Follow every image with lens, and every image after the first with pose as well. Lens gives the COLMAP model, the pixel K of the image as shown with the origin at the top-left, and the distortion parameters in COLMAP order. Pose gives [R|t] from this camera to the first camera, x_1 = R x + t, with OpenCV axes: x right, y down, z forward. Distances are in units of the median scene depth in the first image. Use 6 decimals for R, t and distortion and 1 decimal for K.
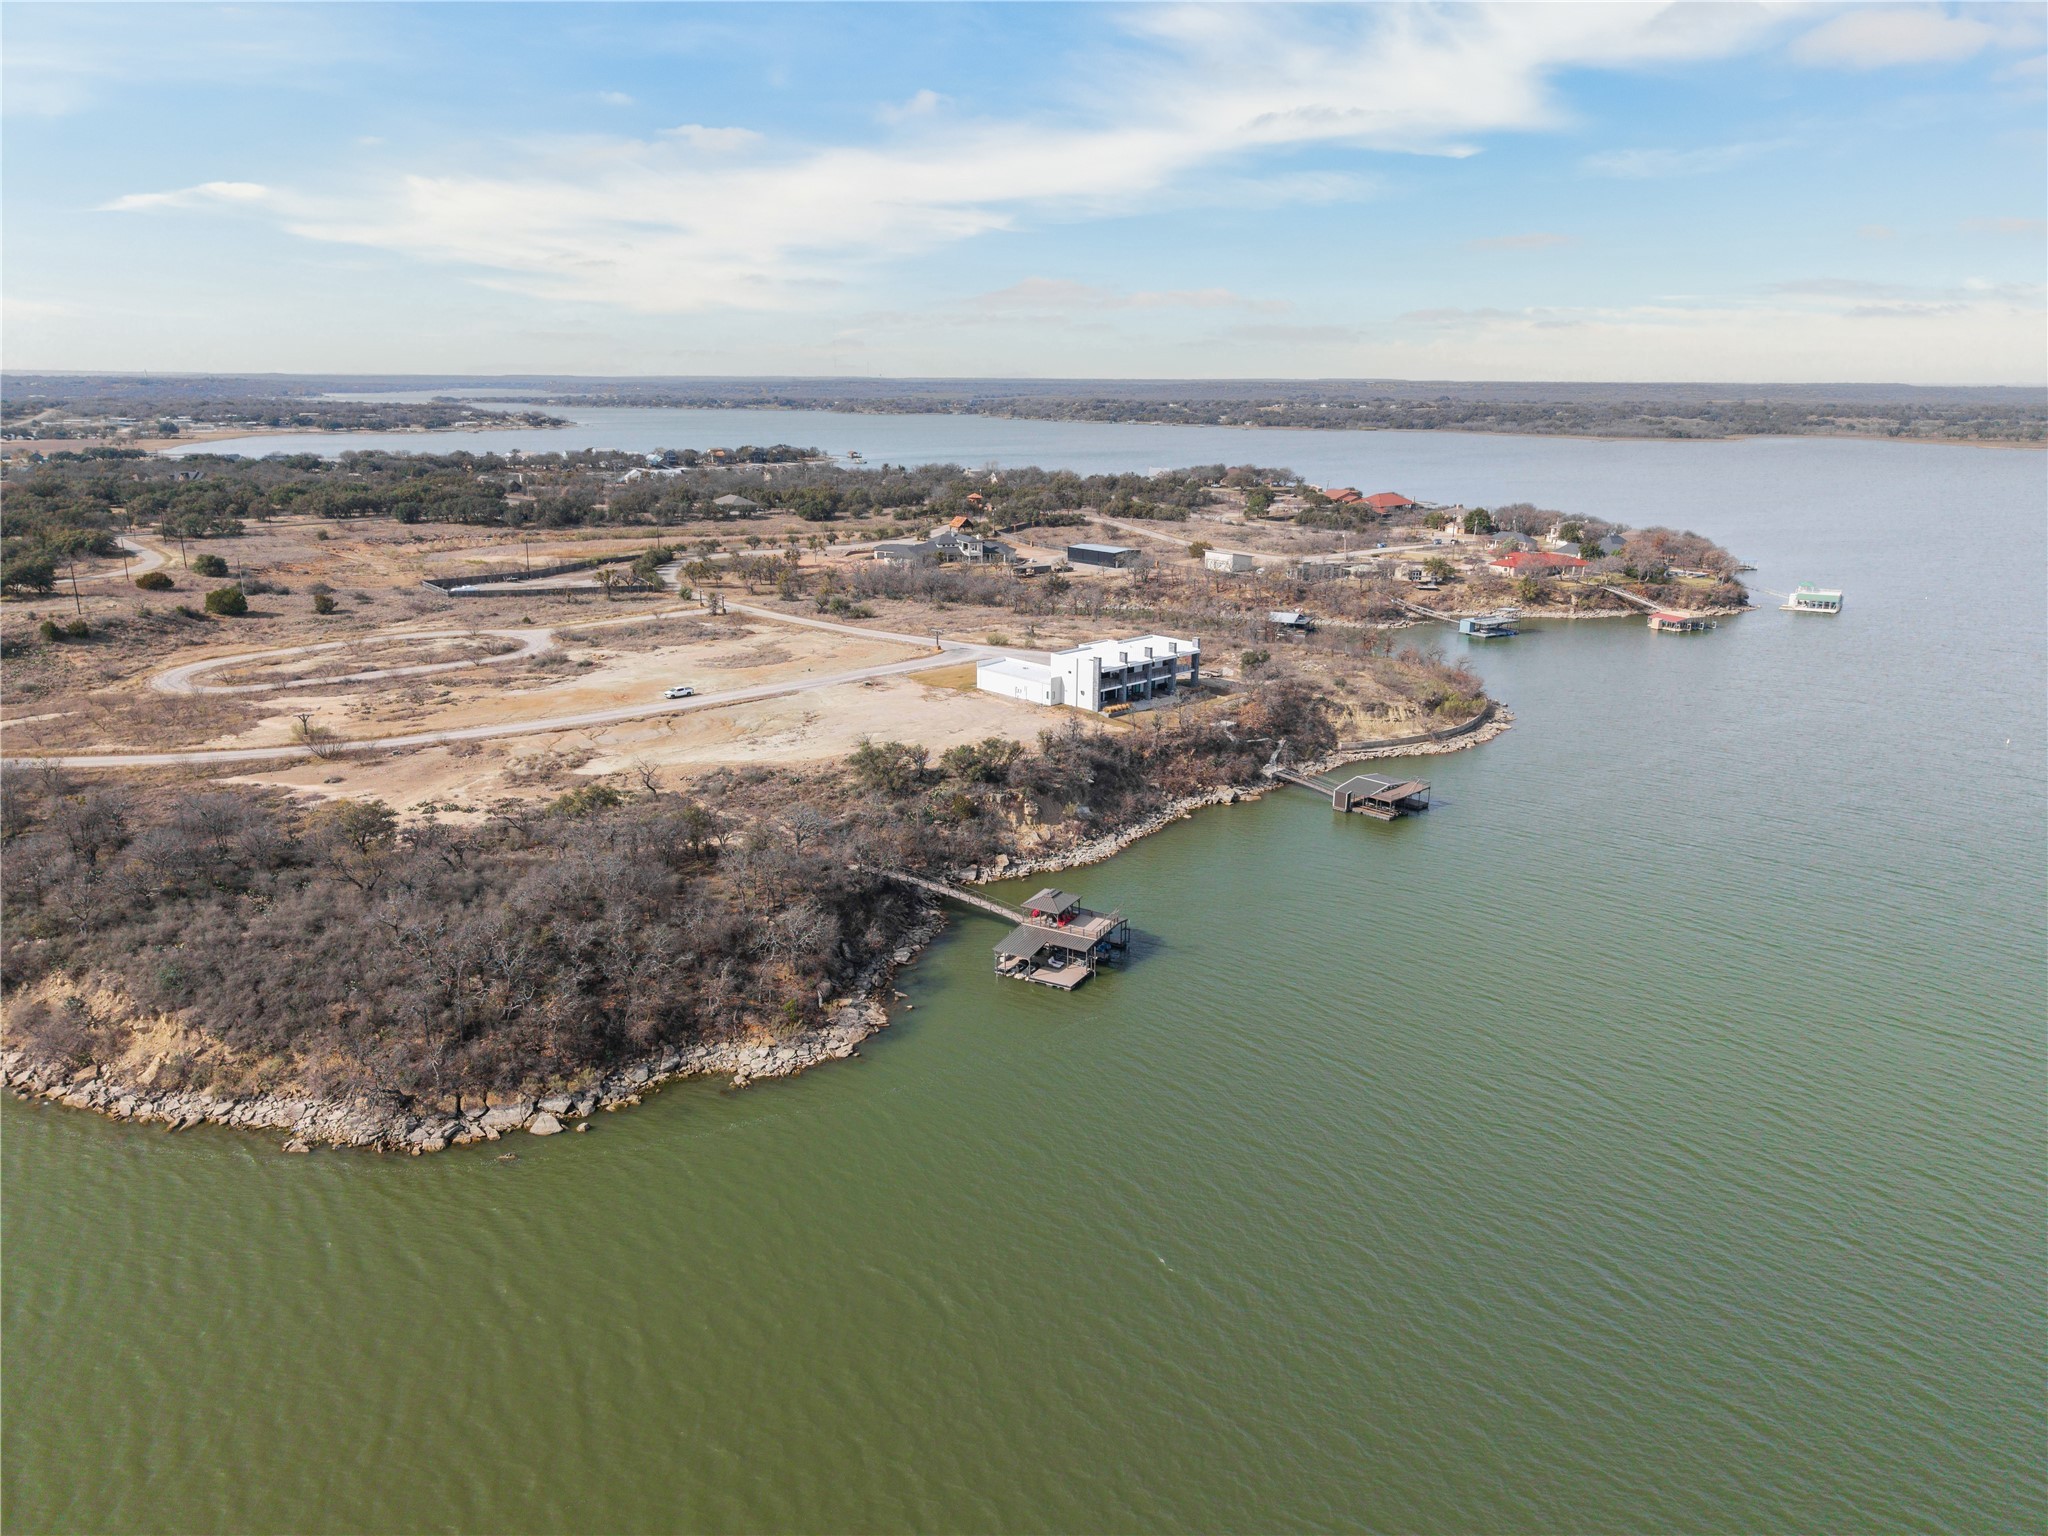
lens RADIAL K [[1367.5, 0, 1024.0], [0, 1367.5, 768.0], [0, 0, 1]] dist [0.039557, -0.037498]
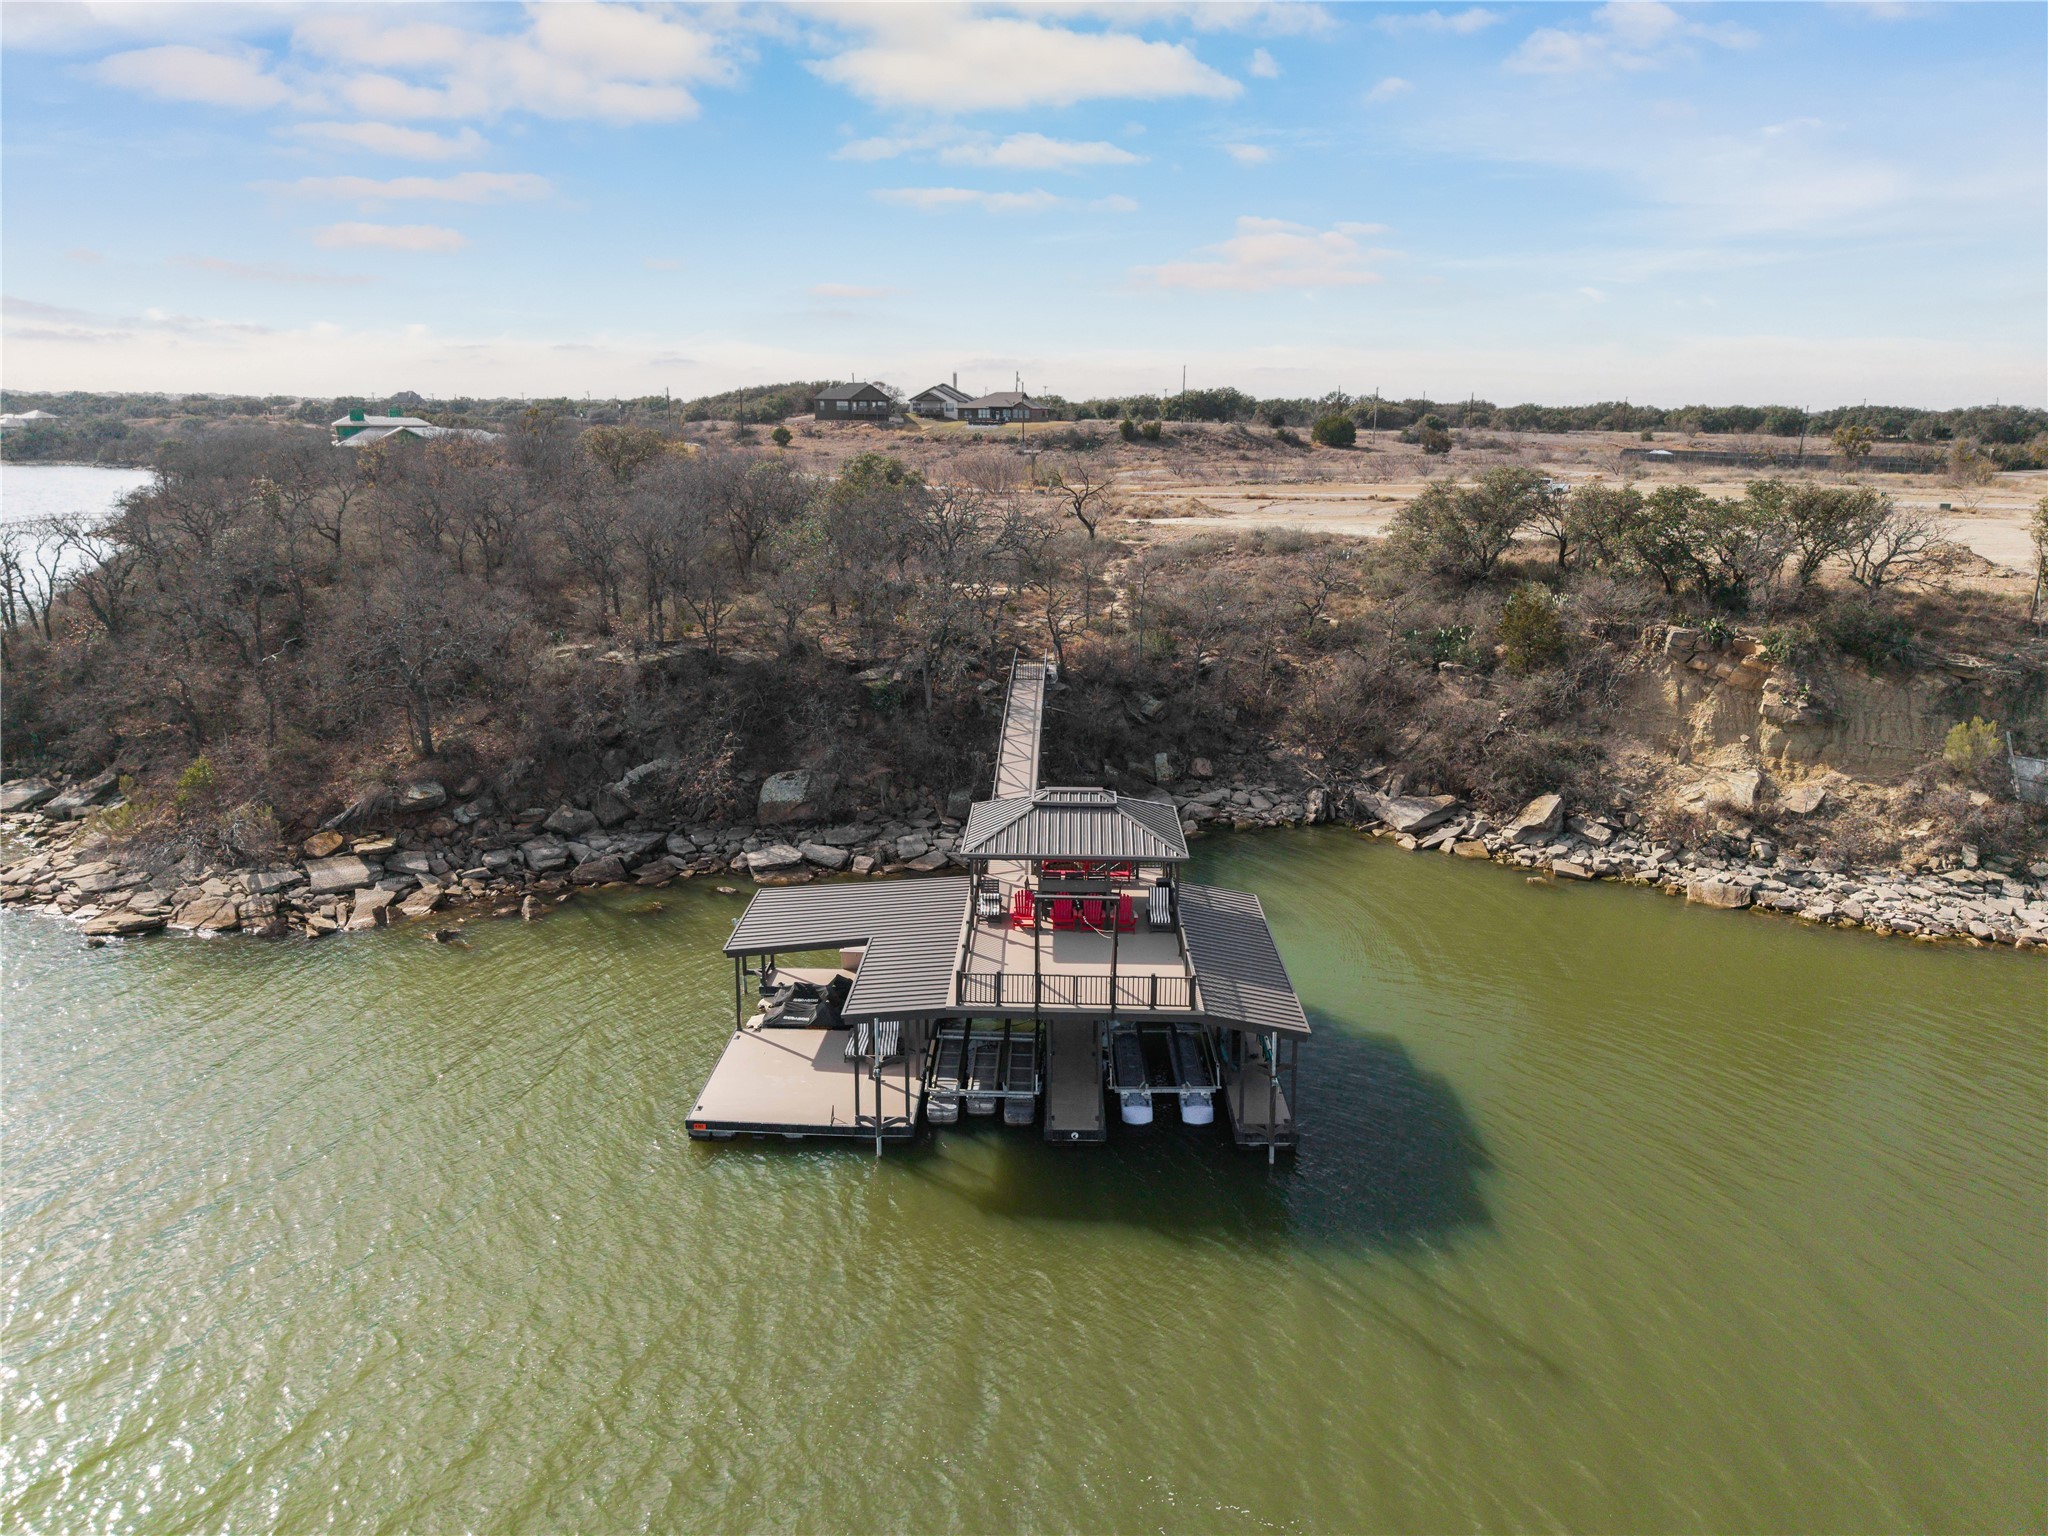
lens RADIAL K [[1367.5, 0, 1024.0], [0, 1367.5, 768.0], [0, 0, 1]] dist [0.039557, -0.037498]
pose [[0.448233, 0.223520, -0.865520, 0.183422], [-0.248613, 0.961206, 0.119480, 0.047159], [0.858649, 0.161624, 0.486414, 0.698178]]
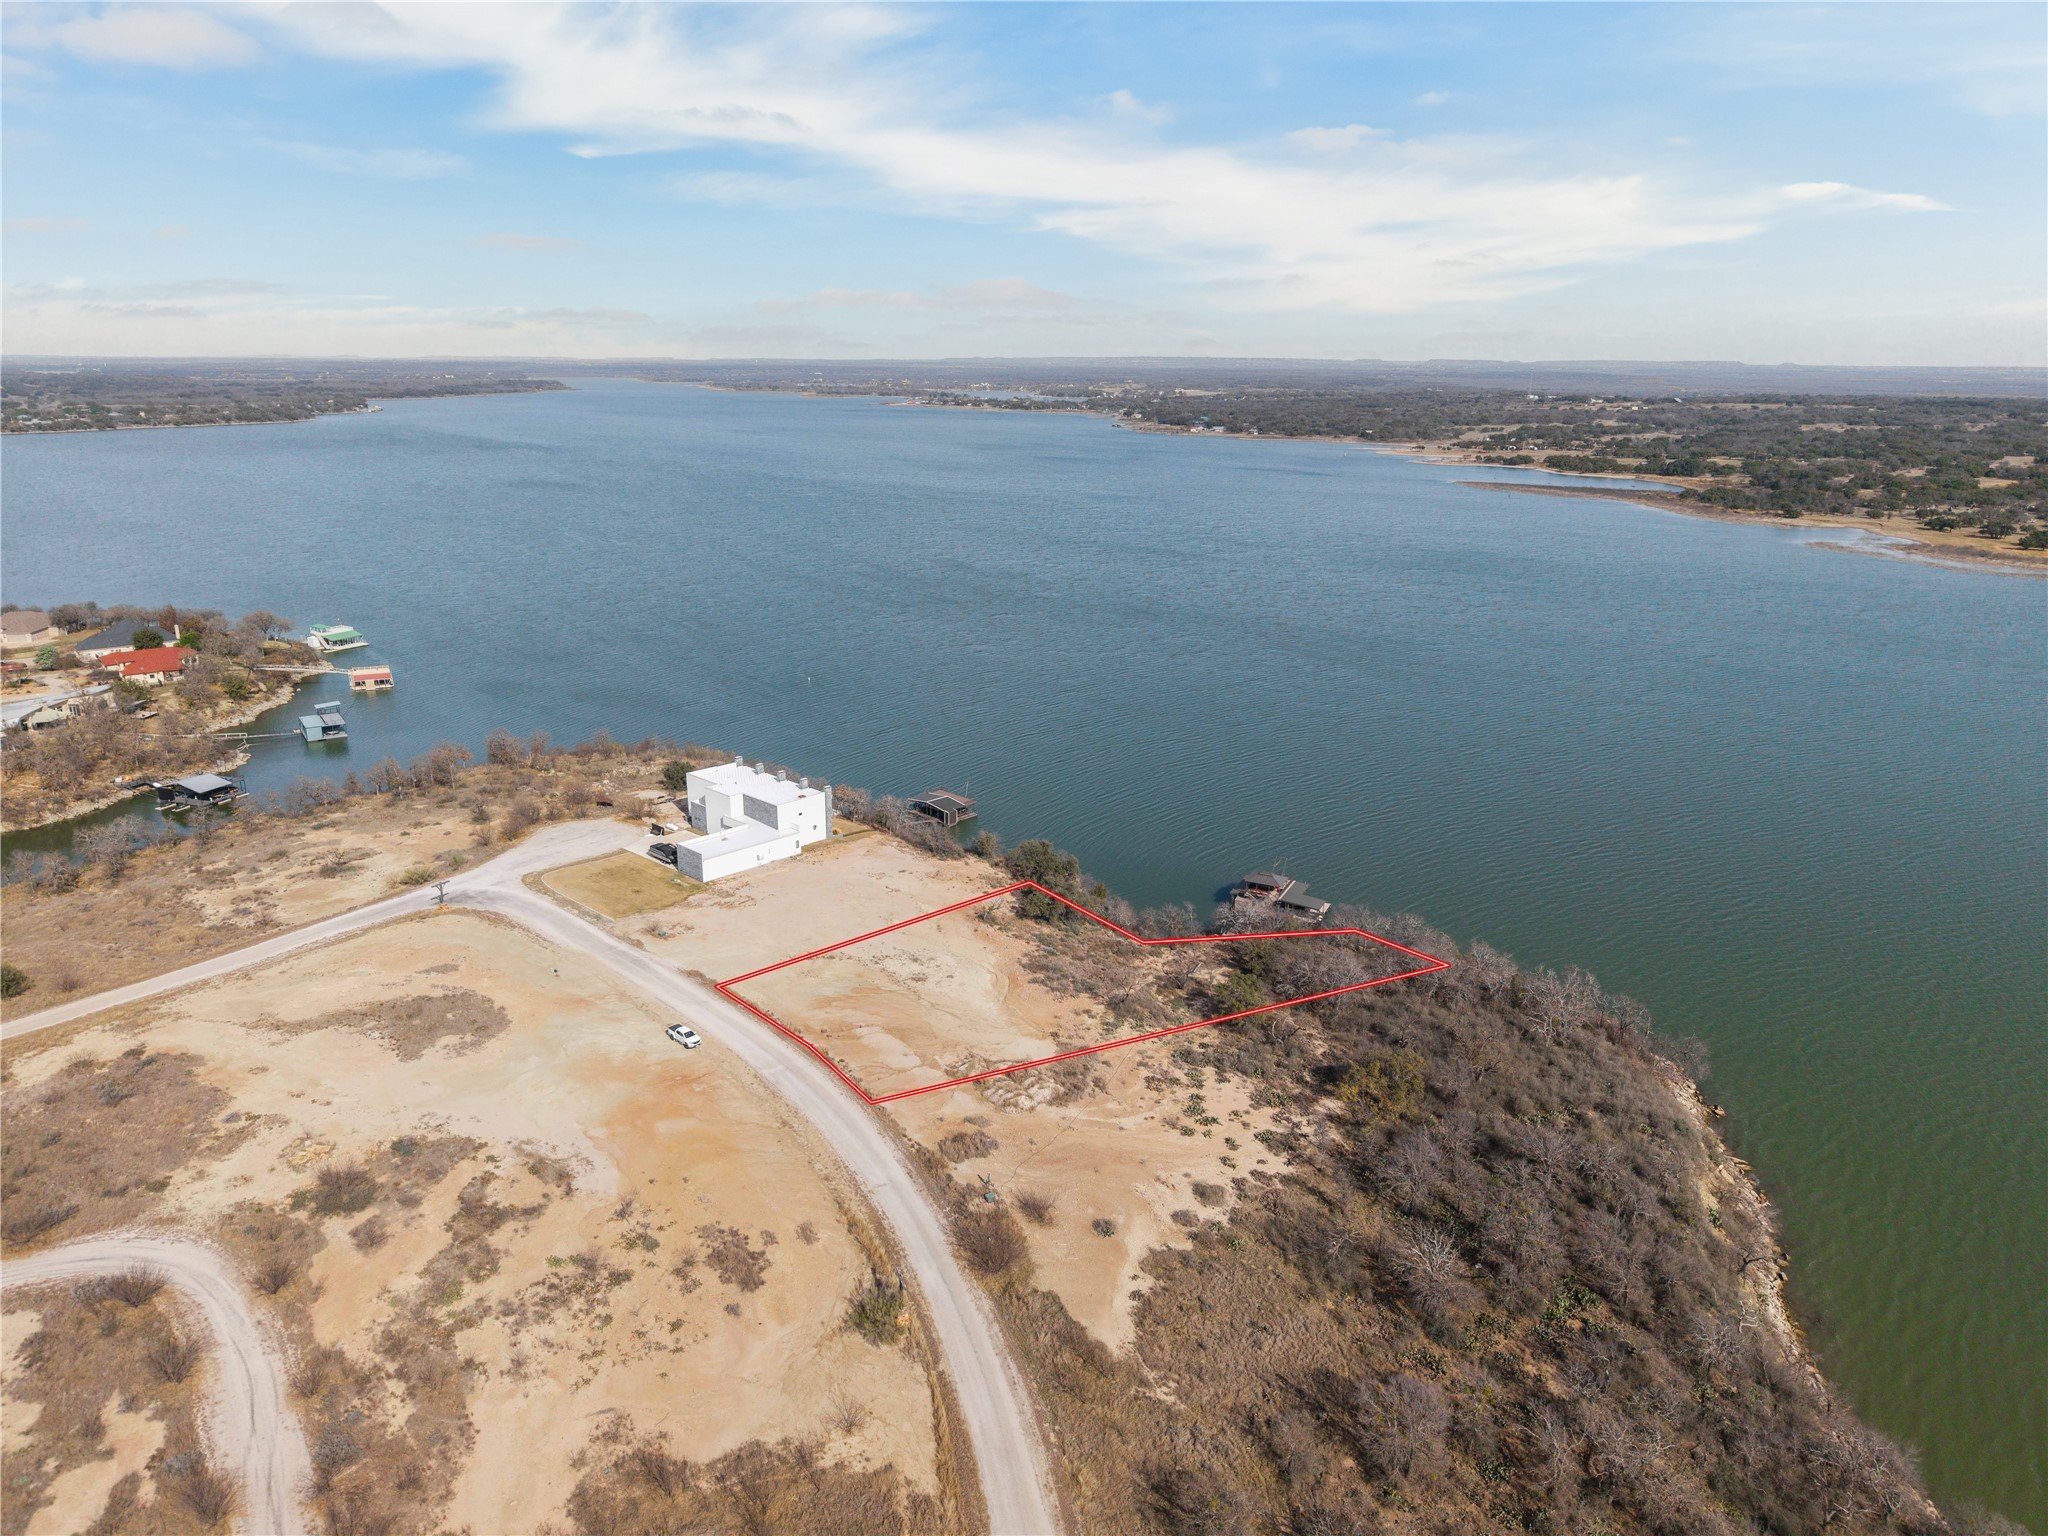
lens RADIAL K [[1367.5, 0, 1024.0], [0, 1367.5, 768.0], [0, 0, 1]] dist [0.039557, -0.037498]
pose [[-0.041027, -0.292752, 0.955308, -1.094860], [0.271871, 0.916767, 0.292617, -0.418045], [-0.961459, 0.271726, 0.041979, 0.949696]]
